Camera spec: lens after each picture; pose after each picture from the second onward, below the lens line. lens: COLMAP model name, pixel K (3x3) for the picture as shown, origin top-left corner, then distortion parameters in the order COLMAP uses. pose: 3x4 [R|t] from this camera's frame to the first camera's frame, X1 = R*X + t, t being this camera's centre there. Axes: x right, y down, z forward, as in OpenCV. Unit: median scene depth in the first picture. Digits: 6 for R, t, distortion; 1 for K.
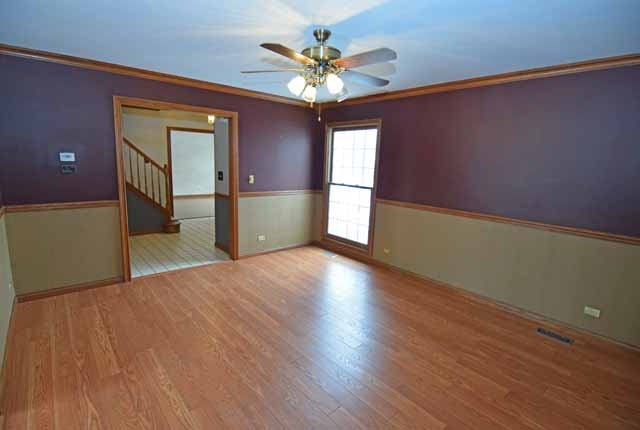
lens RADIAL K [[312.1, 0, 322.0], [0, 312.1, 215.0], [0, 0, 1]] dist [-0.017199, -0.003353]
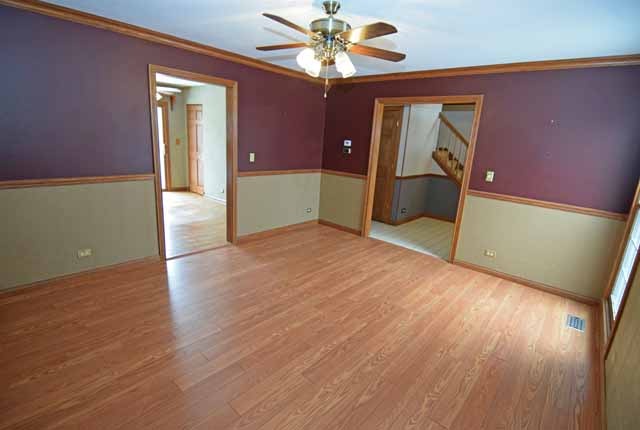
lens RADIAL K [[312.1, 0, 321.7], [0, 312.1, 214.3], [0, 0, 1]] dist [-0.017199, -0.003353]
pose [[0.123360, 0.209122, -0.970078, 0.681605], [-0.233564, 0.956201, 0.176429, -0.080691], [0.964484, 0.204811, 0.166800, 0.602307]]
